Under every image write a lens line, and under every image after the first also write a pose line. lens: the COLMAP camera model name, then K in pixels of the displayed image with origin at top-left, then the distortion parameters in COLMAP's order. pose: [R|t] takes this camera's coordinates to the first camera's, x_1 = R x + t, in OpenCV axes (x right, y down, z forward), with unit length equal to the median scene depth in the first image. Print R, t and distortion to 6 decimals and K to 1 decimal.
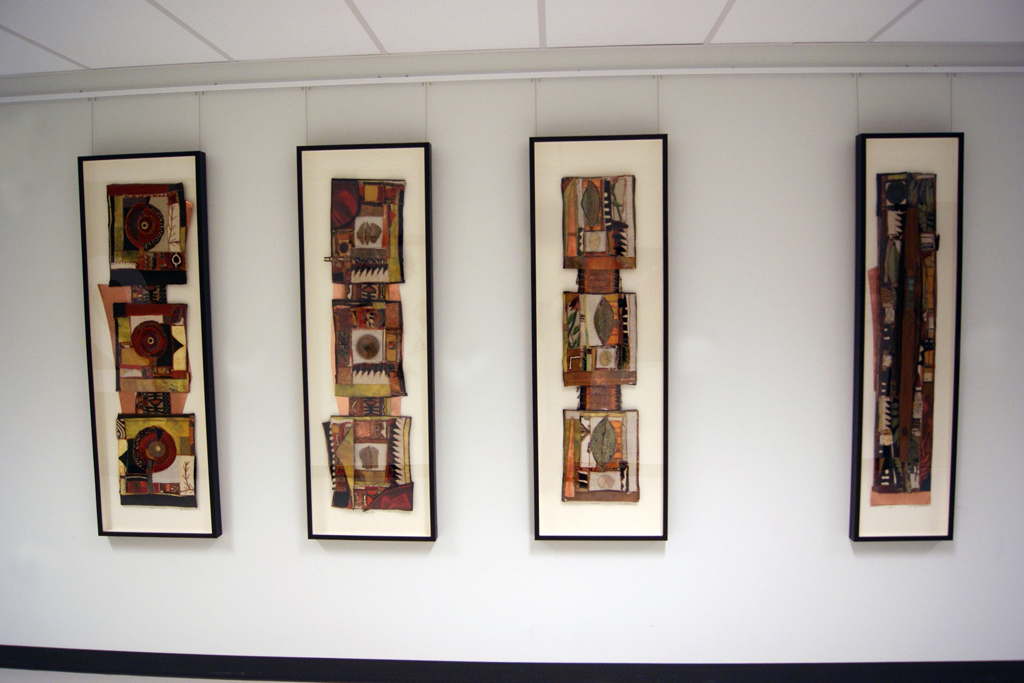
lens RADIAL K [[799.3, 0, 508.3], [0, 799.3, 364.7], [0, 0, 1]] dist [-0.076034, 0.006359]
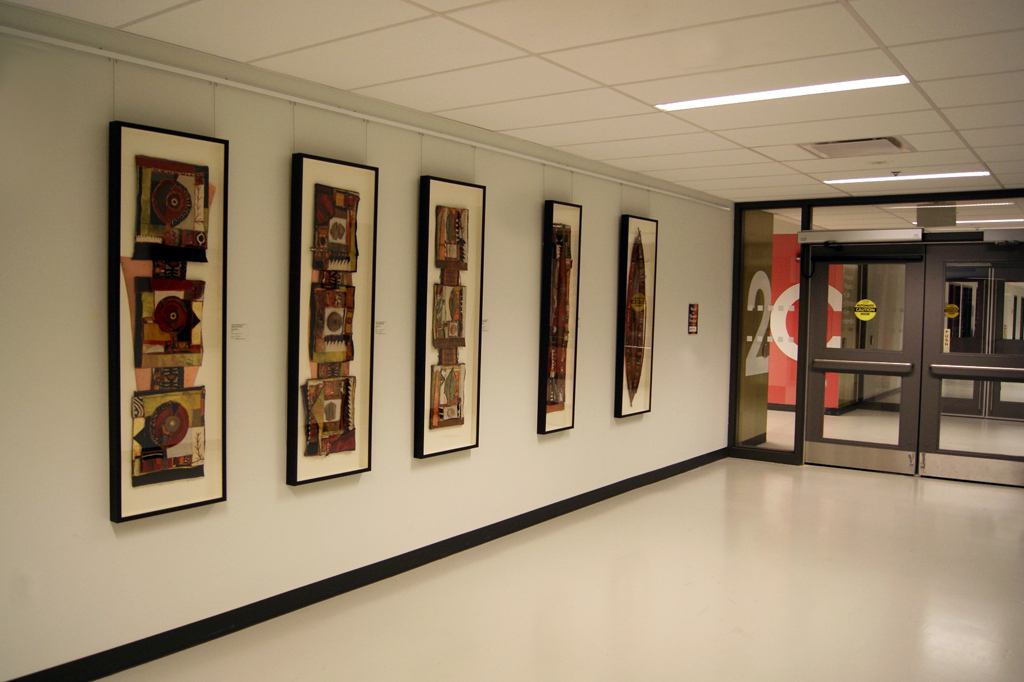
lens RADIAL K [[854.7, 0, 468.4], [0, 854.7, 341.5], [0, 0, 1]] dist [-0.078402, 0.001011]
pose [[0.560955, -0.019472, 0.827618, -1.160939], [0.030000, 0.999545, 0.003184, 0.010313], [-0.827303, 0.023043, 0.561283, 0.079171]]
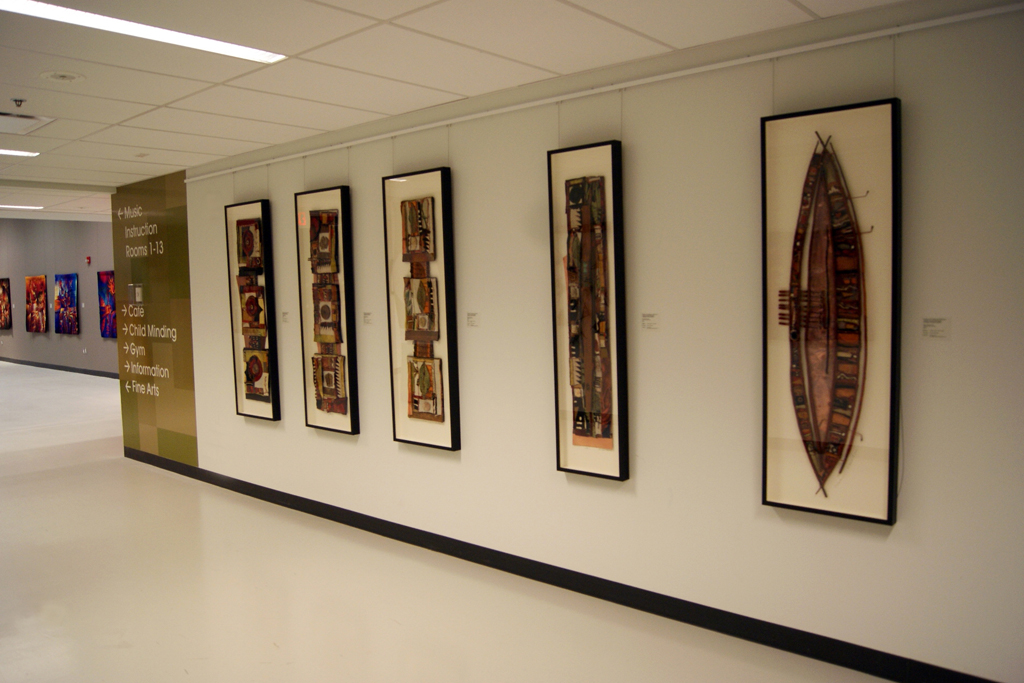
lens RADIAL K [[799.3, 0, 508.3], [0, 799.3, 364.7], [0, 0, 1]] dist [-0.076034, 0.006359]
pose [[0.791345, 0.055665, -0.608831, 1.125883], [-0.031799, 0.998246, 0.049938, -0.008228], [0.610543, -0.020158, 0.791727, -0.071251]]
